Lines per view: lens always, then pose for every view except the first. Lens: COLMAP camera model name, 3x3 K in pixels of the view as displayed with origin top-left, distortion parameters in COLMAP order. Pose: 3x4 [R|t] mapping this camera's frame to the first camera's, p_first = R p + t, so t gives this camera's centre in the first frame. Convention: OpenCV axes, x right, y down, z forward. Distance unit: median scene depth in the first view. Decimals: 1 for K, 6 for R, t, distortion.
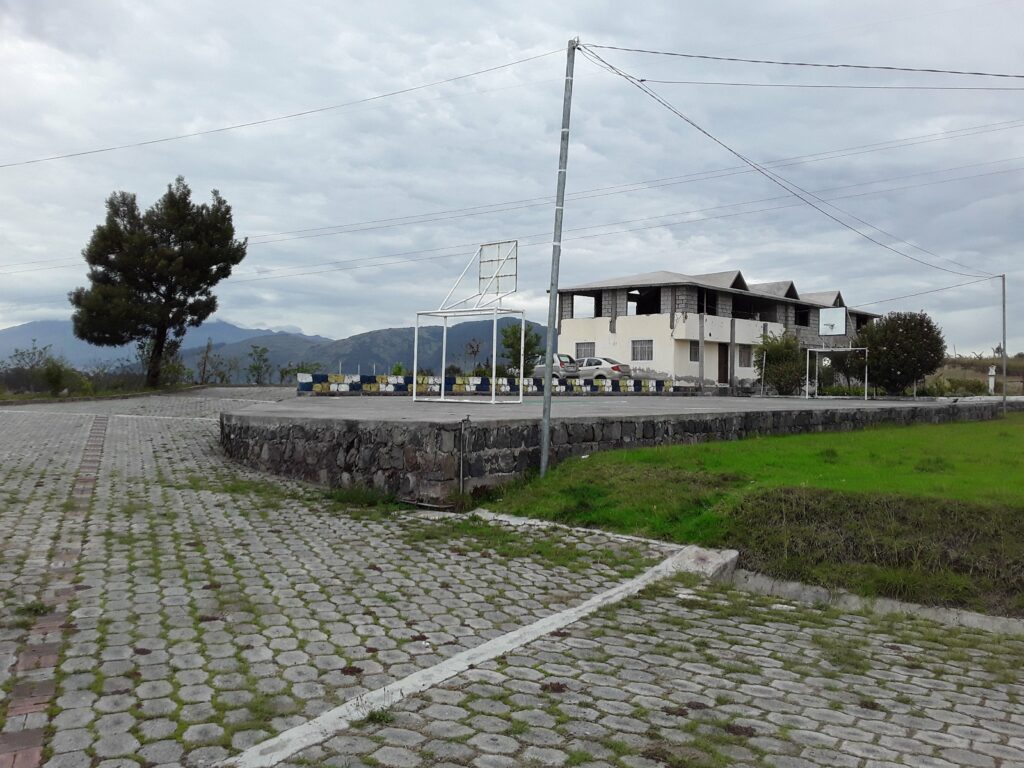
lens RADIAL K [[956.9, 0, 504.0], [0, 956.9, 366.8], [0, 0, 1]] dist [0.012403, 0.000000]
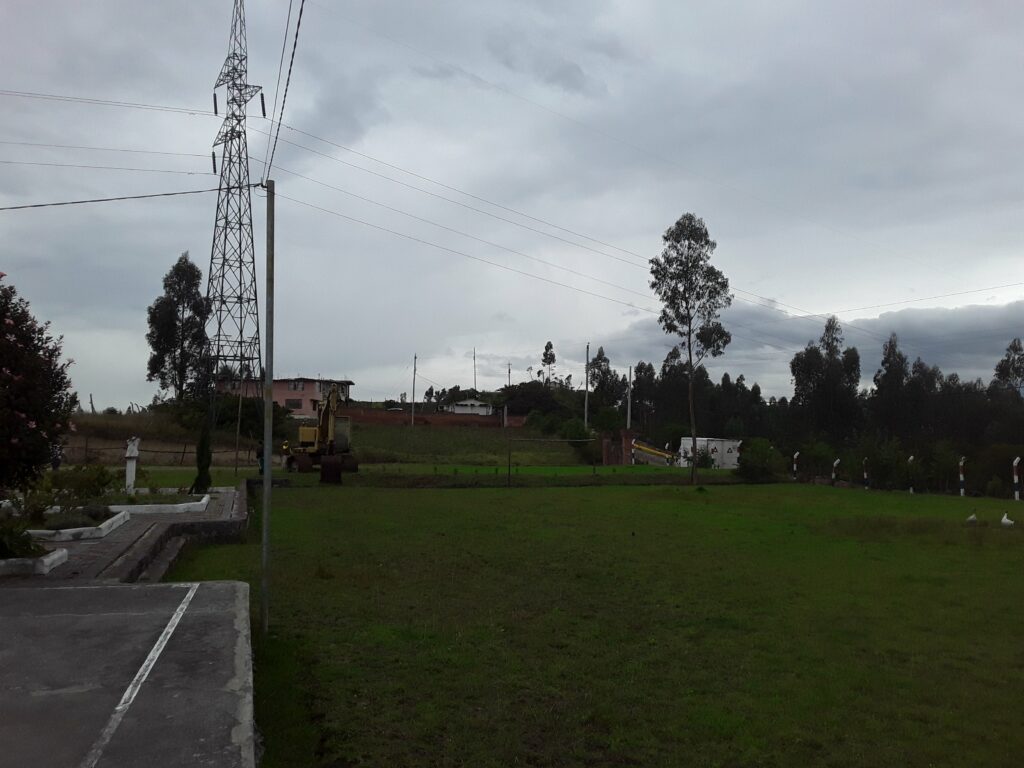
lens RADIAL K [[956.9, 0, 539.8], [0, 956.9, 371.8], [0, 0, 1]] dist [0.012403, 0.000000]
pose [[0.590661, 0.054191, 0.805098, 0.295251], [-0.015231, 0.998313, -0.056022, -0.013976], [-0.806776, 0.020828, 0.590490, 0.686402]]
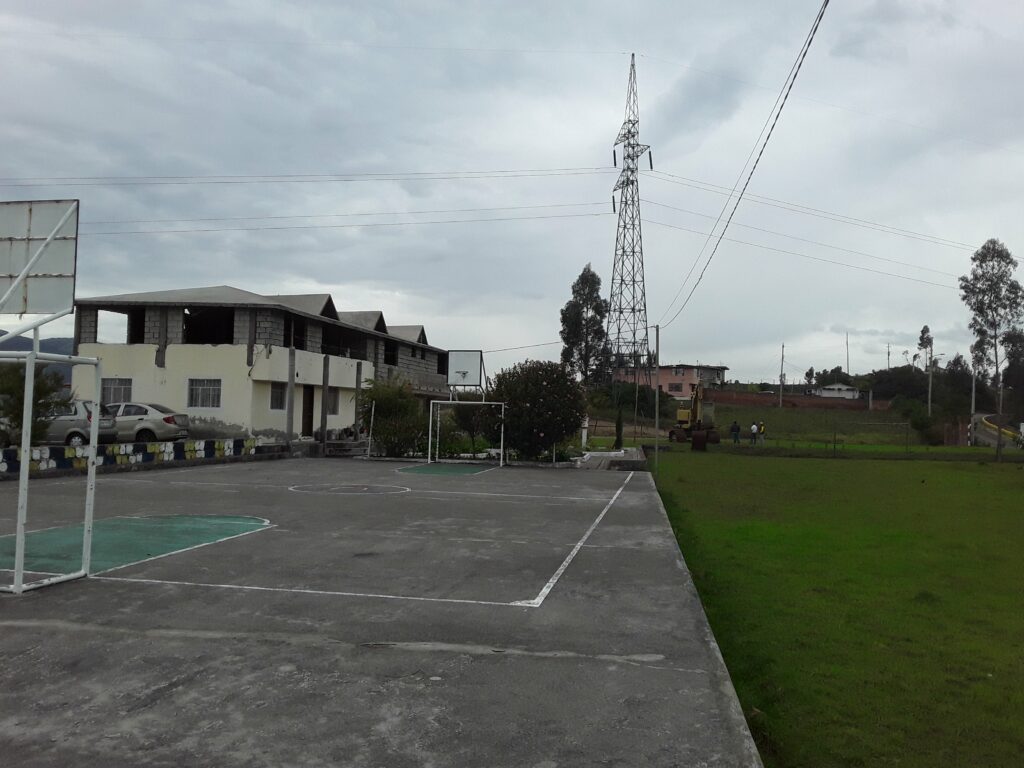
lens RADIAL K [[956.9, 0, 504.9], [0, 956.9, 389.1], [0, 0, 1]] dist [0.012403, 0.000000]
pose [[0.873081, 0.026915, 0.486832, -0.013230], [-0.027557, 0.999603, -0.005842, -0.026259], [-0.486797, -0.008315, 0.873476, 0.296504]]
